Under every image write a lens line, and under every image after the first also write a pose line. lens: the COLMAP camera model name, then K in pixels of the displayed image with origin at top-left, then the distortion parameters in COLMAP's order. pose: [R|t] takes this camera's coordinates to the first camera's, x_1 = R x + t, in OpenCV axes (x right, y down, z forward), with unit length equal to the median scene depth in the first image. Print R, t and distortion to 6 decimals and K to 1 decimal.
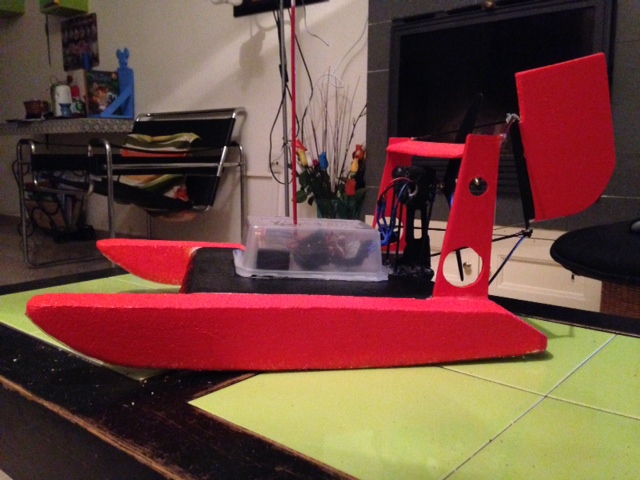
lens RADIAL K [[609.3, 0, 320.0], [0, 609.3, 240.0], [0, 0, 1]] dist [0.209134, -0.305723]
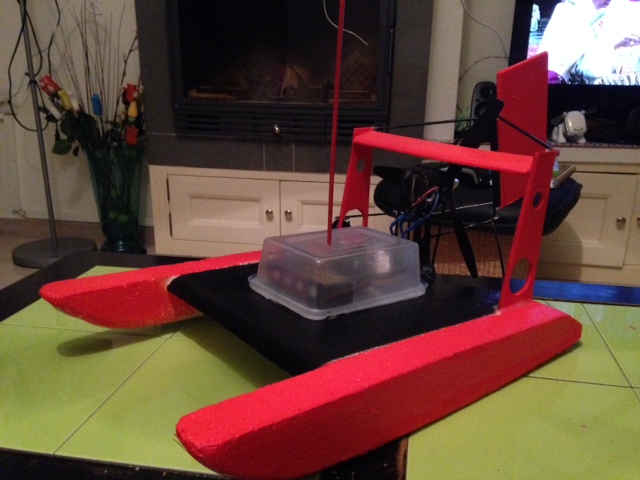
lens RADIAL K [[609.3, 0, 320.0], [0, 609.3, 240.0], [0, 0, 1]] dist [0.209134, -0.305723]
pose [[0.863338, -0.131114, 0.487296, -0.168945], [0.061228, 0.985739, 0.156750, -0.060729], [-0.500898, -0.105492, 0.859053, 0.080603]]
